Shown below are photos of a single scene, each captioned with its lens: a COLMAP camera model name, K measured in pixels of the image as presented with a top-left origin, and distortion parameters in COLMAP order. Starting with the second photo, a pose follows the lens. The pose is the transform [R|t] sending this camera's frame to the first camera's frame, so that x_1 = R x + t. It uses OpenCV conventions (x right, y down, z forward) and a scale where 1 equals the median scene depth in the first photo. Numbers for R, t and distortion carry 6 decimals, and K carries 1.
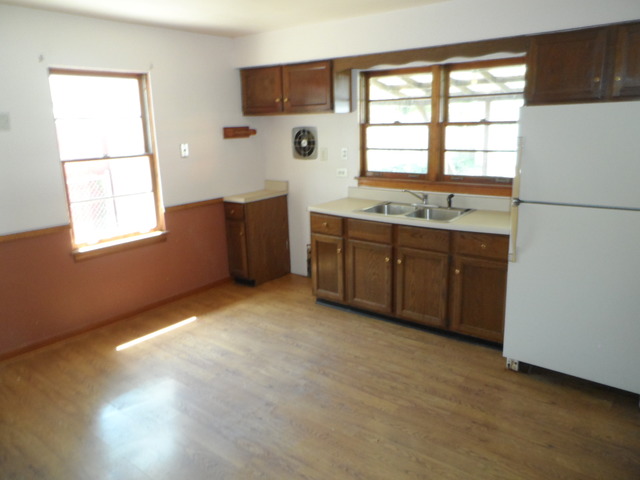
lens RADIAL K [[476.9, 0, 320.0], [0, 476.9, 240.0], [0, 0, 1]] dist [-0.009720, -0.005734]
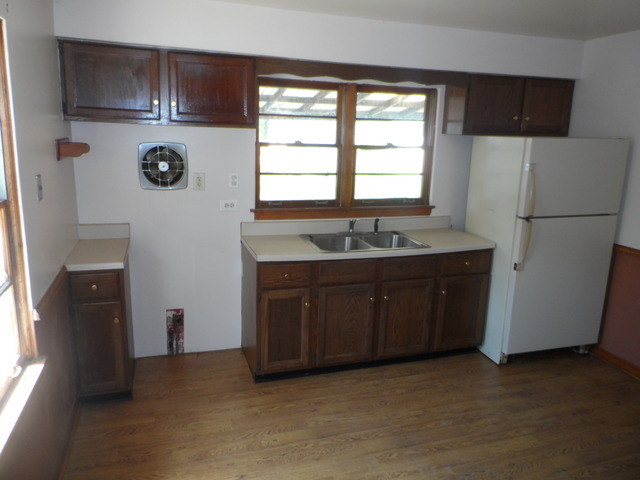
lens RADIAL K [[476.9, 0, 320.0], [0, 476.9, 240.0], [0, 0, 1]] dist [-0.009720, -0.005734]
pose [[0.555095, -0.138164, 0.820232, -0.584209], [0.157779, 0.985695, 0.059258, -0.126550], [-0.816685, 0.096522, 0.568954, 0.529774]]
